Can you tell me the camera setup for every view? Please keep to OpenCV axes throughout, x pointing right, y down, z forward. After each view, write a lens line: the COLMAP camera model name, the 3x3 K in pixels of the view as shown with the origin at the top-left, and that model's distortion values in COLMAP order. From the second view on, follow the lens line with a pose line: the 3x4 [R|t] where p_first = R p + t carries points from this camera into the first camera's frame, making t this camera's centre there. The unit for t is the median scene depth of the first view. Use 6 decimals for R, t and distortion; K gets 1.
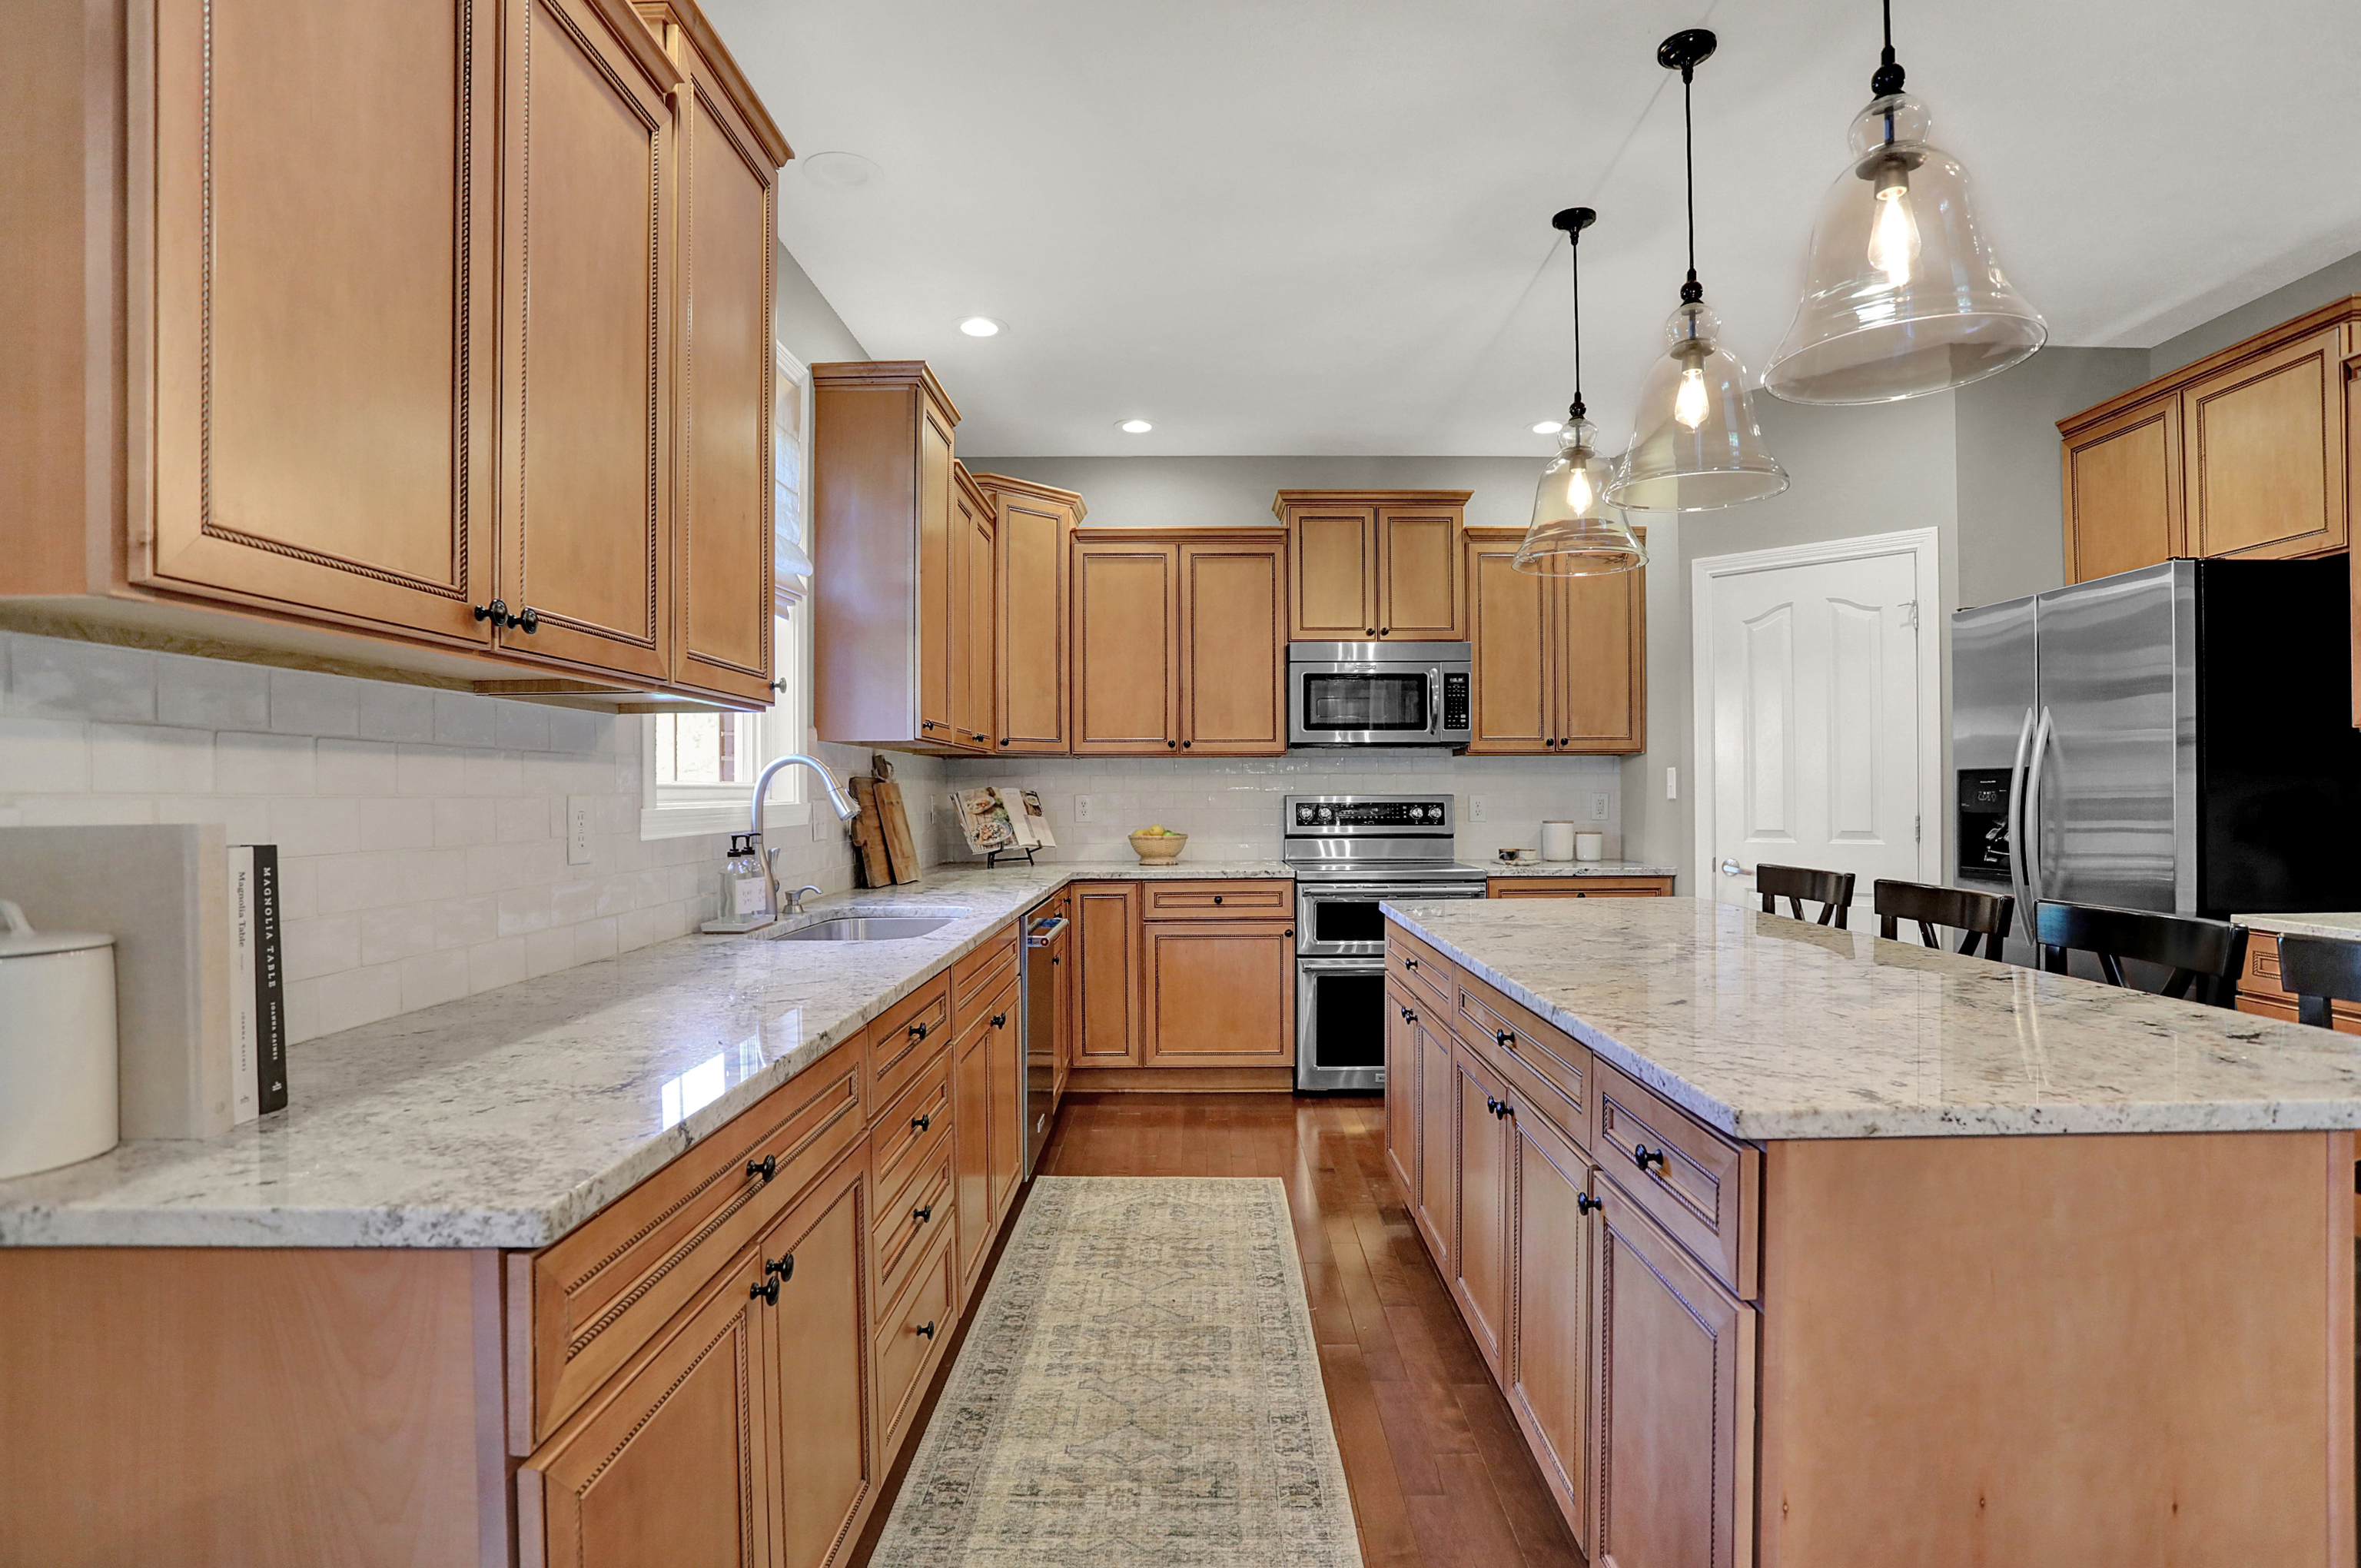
lens RADIAL K [[1167.9, 0, 1191.3], [0, 1167.9, 789.1], [0, 0, 1]] dist [-0.057603, 0.023760]
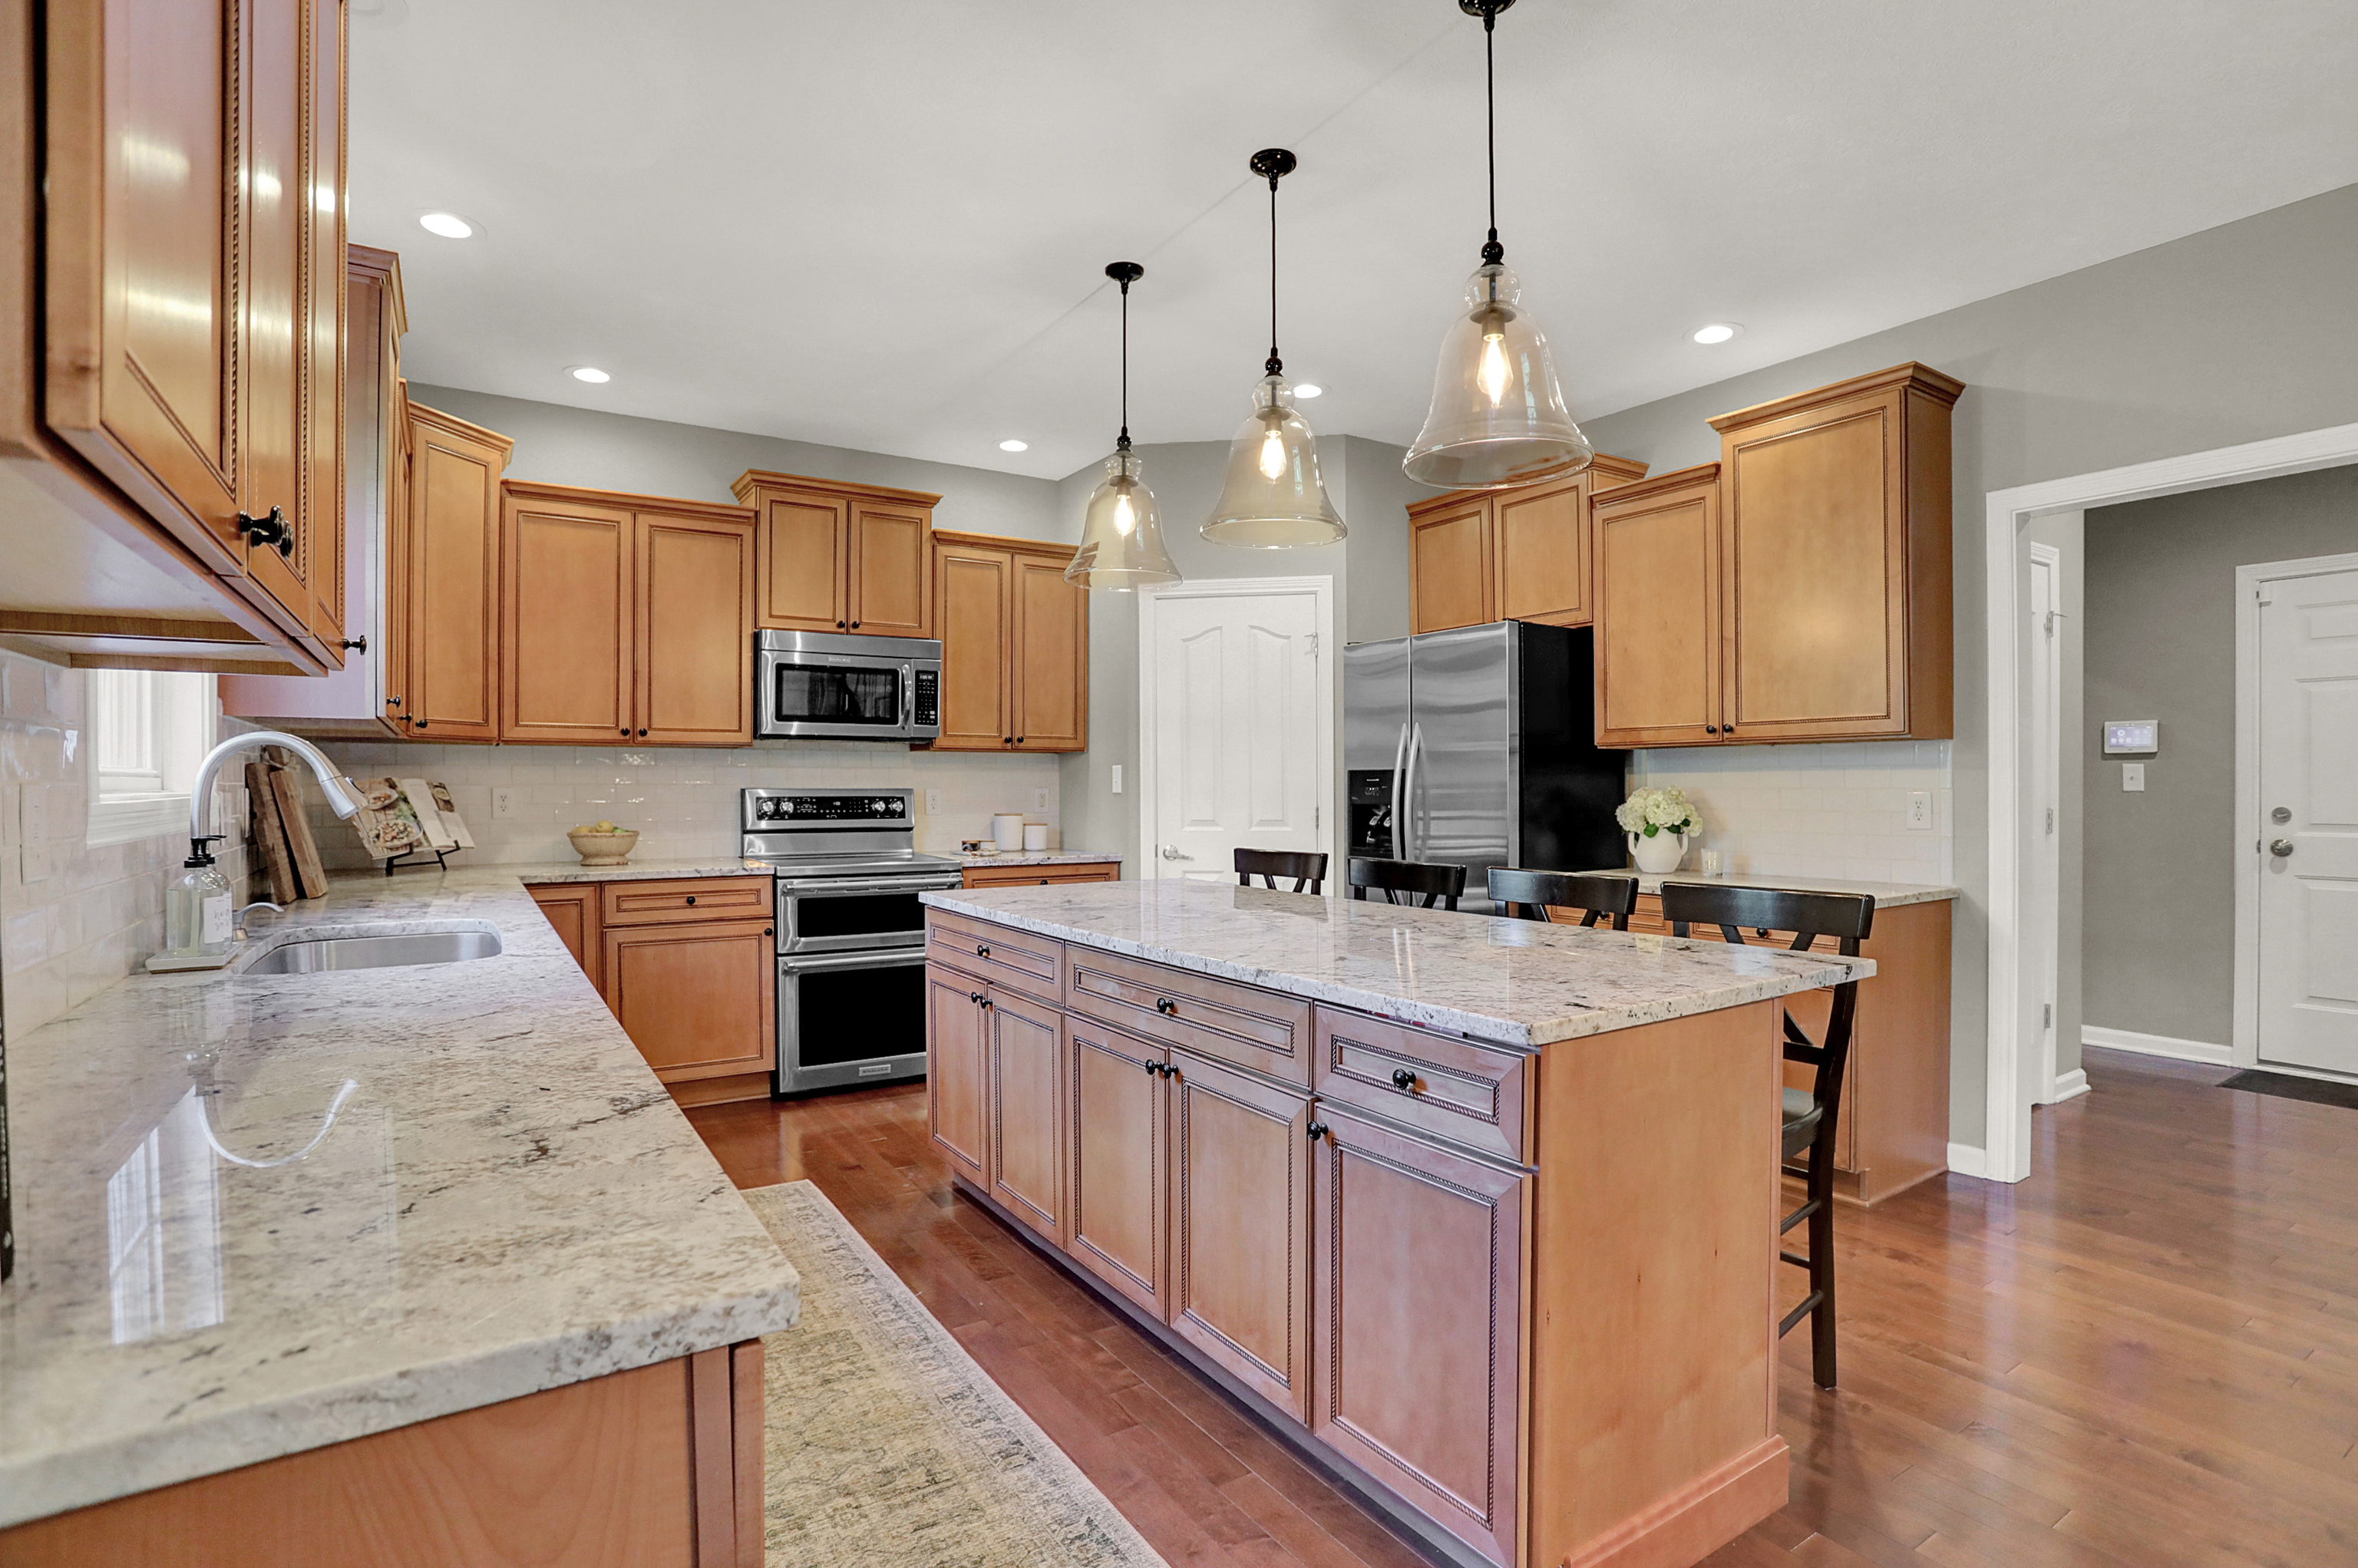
lens RADIAL K [[1153.8, 0, 1181.3], [0, 1153.8, 801.4], [0, 0, 1]] dist [-0.110202, 0.087200]
pose [[0.839175, -0.002060, 0.543858, -0.138528], [-0.006234, 0.999891, 0.013406, 0.001113], [-0.543826, -0.014641, 0.839070, 0.027505]]
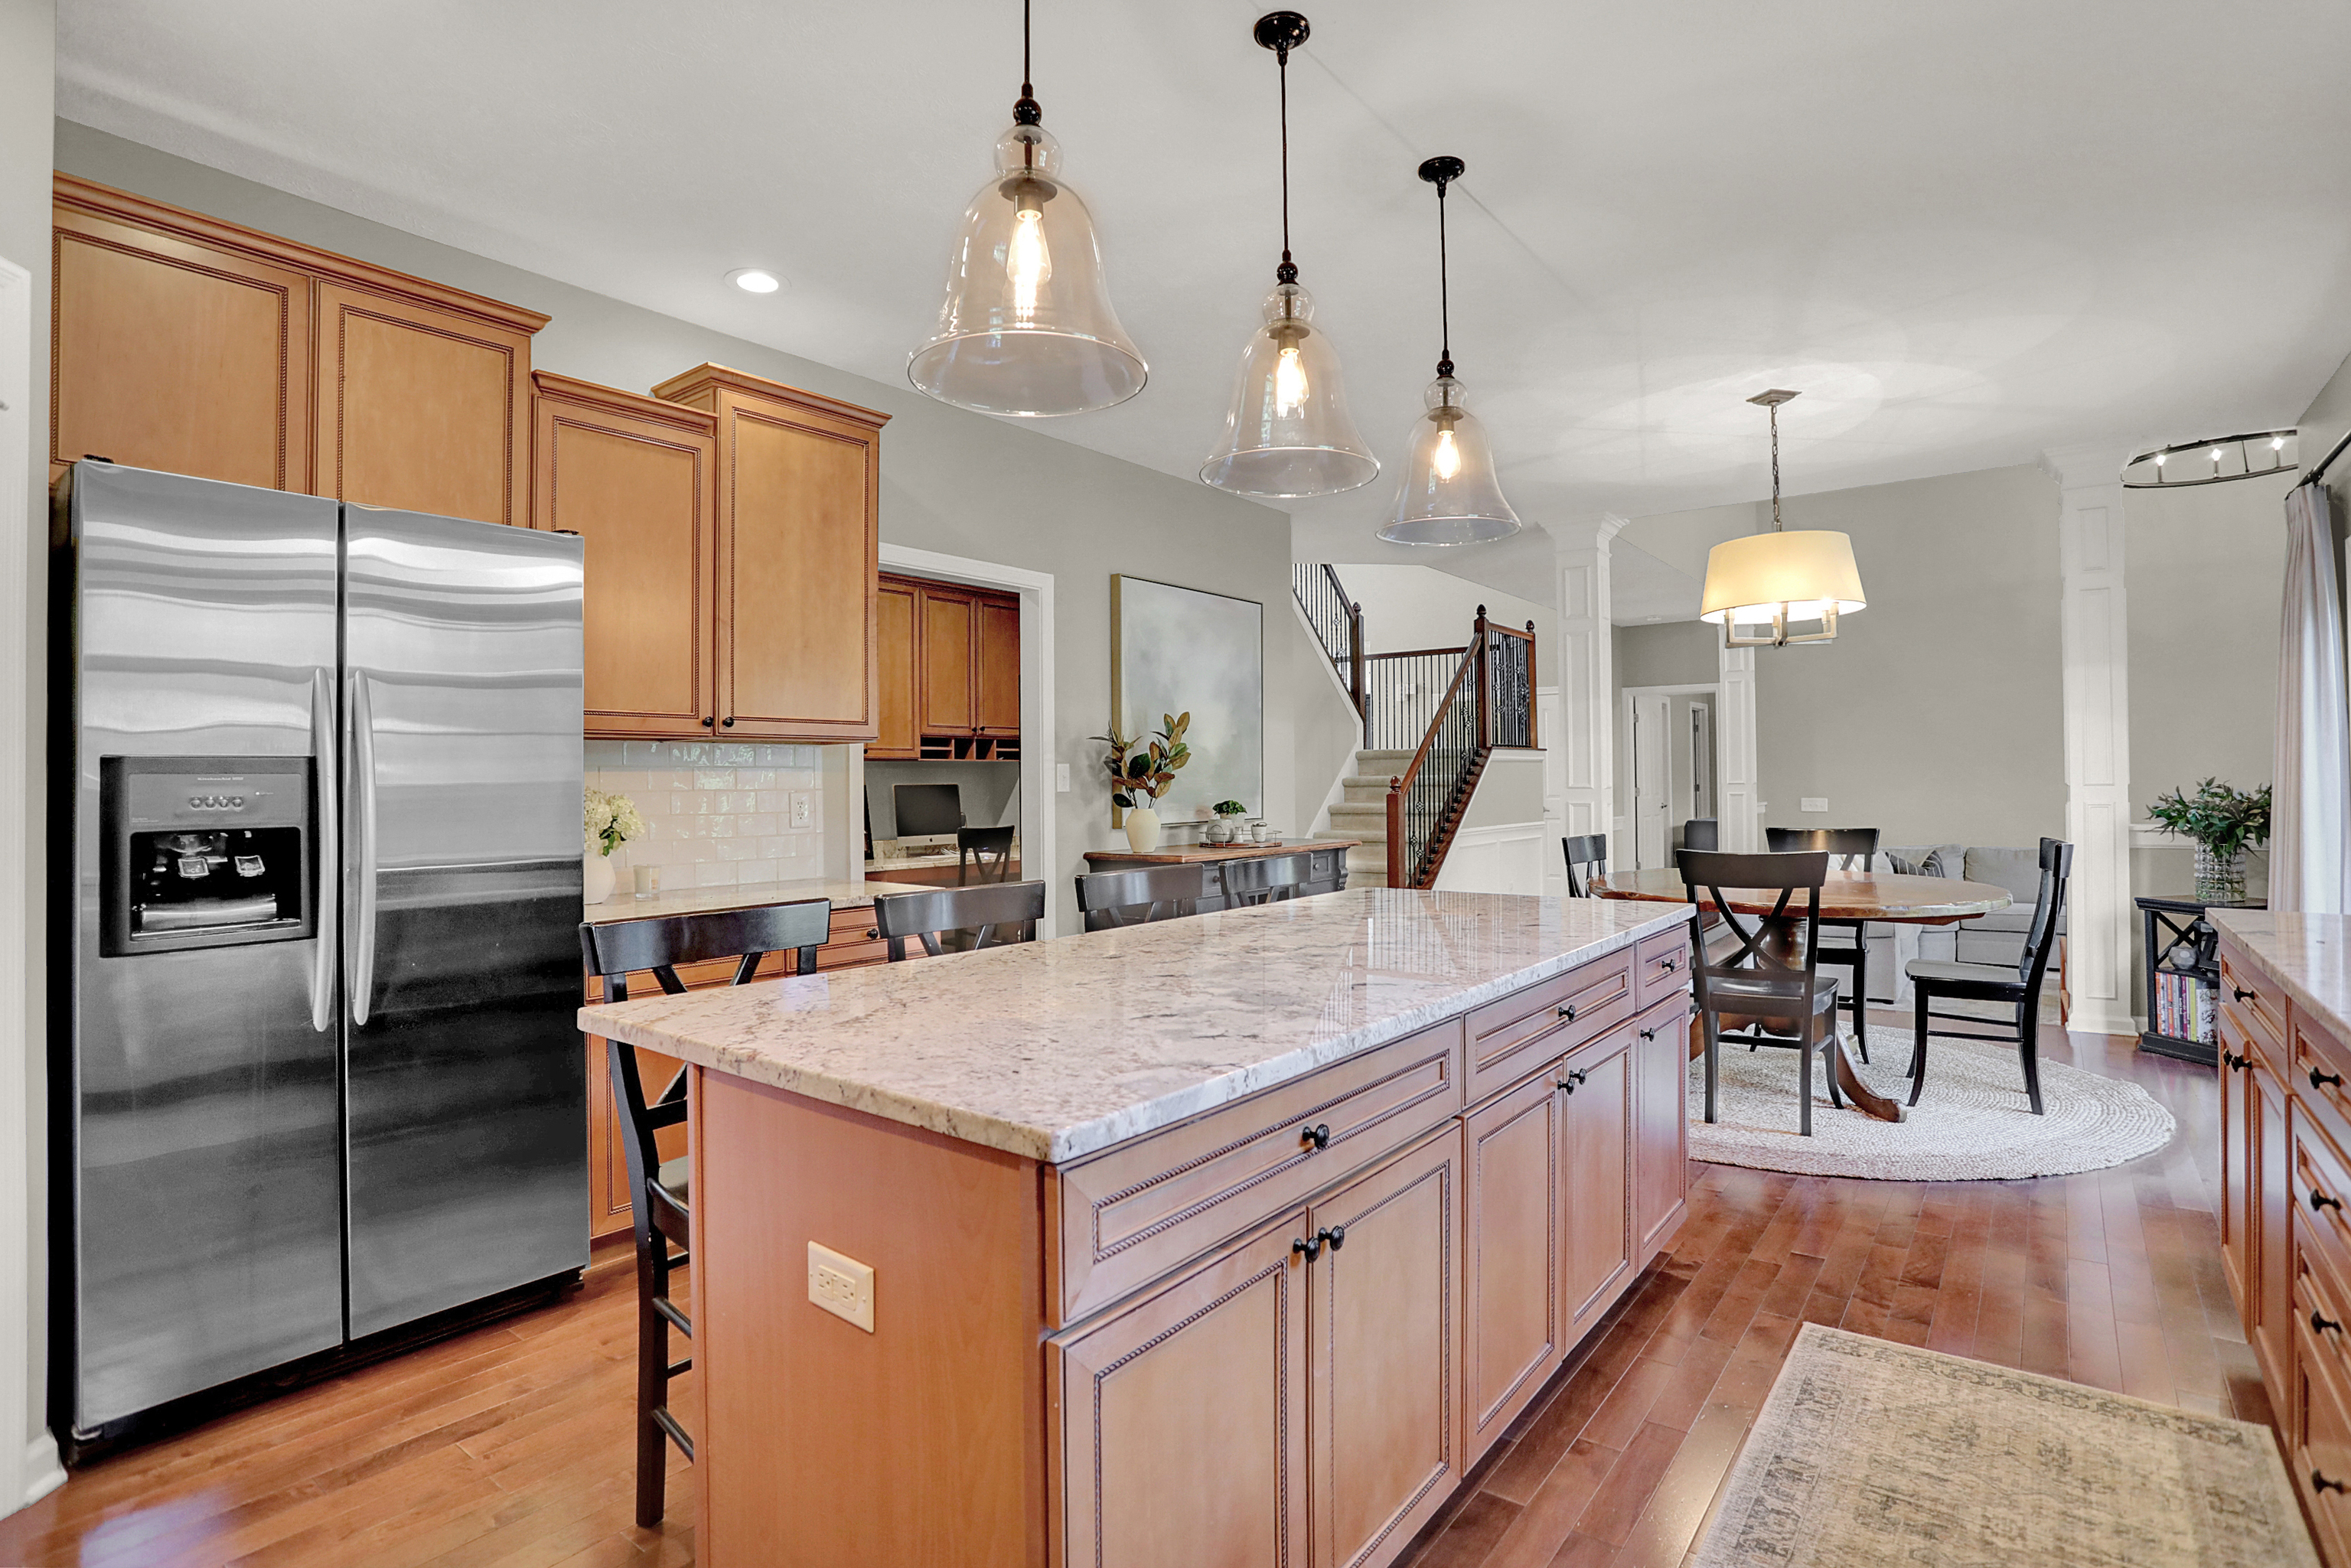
lens RADIAL K [[1187.0, 0, 1161.8], [0, 1187.0, 782.3], [0, 0, 1]] dist [-0.001157, 0.000784]
pose [[-0.804349, 0.009250, 0.594085, -0.036620], [0.003511, 0.999935, -0.010814, 0.004954], [-0.594146, -0.006612, -0.804330, 0.917634]]
